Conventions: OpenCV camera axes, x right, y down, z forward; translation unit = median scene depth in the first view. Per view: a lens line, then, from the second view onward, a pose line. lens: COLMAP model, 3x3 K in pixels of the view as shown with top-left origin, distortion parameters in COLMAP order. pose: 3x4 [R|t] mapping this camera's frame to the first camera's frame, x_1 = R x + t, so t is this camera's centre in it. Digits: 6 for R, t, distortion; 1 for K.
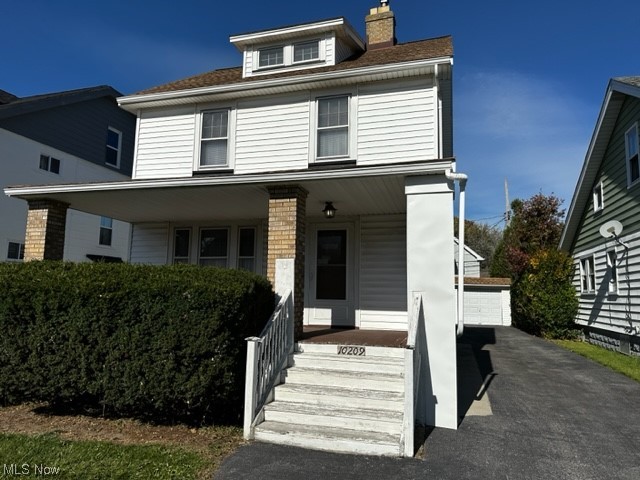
lens RADIAL K [[454.7, 0, 322.0], [0, 454.7, 240.5], [0, 0, 1]] dist [0.042380, -0.062319]
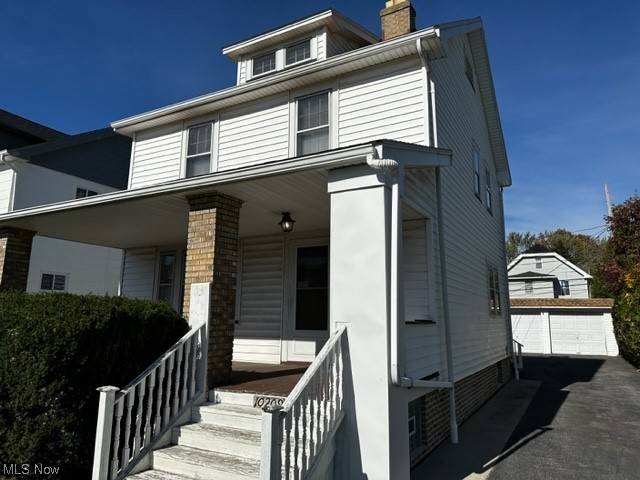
lens RADIAL K [[454.7, 0, 326.6], [0, 454.7, 231.0], [0, 0, 1]] dist [0.042380, -0.062319]
pose [[0.977136, -0.050723, -0.206478, 0.222208], [0.035602, 0.996449, -0.076305, 0.012932], [0.209615, 0.067209, 0.975471, 0.175423]]
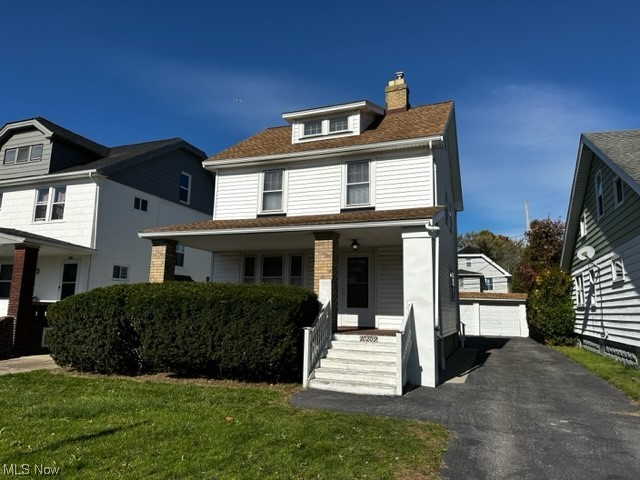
lens RADIAL K [[454.7, 0, 320.4], [0, 454.7, 238.5], [0, 0, 1]] dist [0.042380, -0.062319]
pose [[0.996828, -0.009436, -0.079025, 0.017561], [0.006400, 0.999235, -0.038579, -0.028288], [0.079329, 0.037951, 0.996126, -0.389986]]
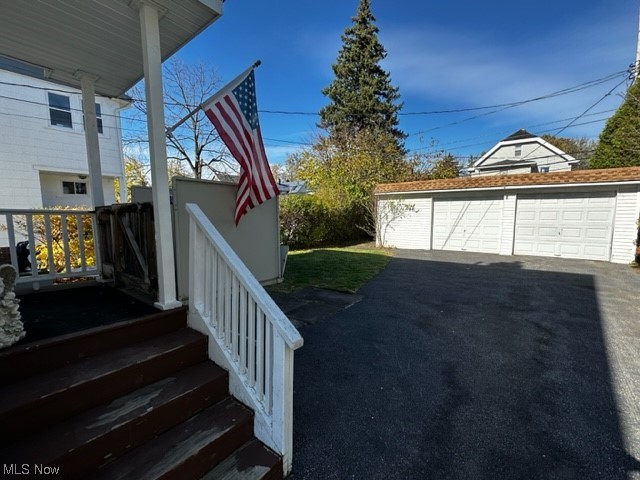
lens RADIAL K [[283.4, 0, 318.8], [0, 283.4, 240.0], [0, 0, 1]] dist [-0.002127, 0.000076]
pose [[0.922752, 0.006561, -0.385339, 0.610646], [0.077821, 0.976087, 0.202972, 0.206136], [0.377456, -0.217280, 0.900176, 1.699519]]
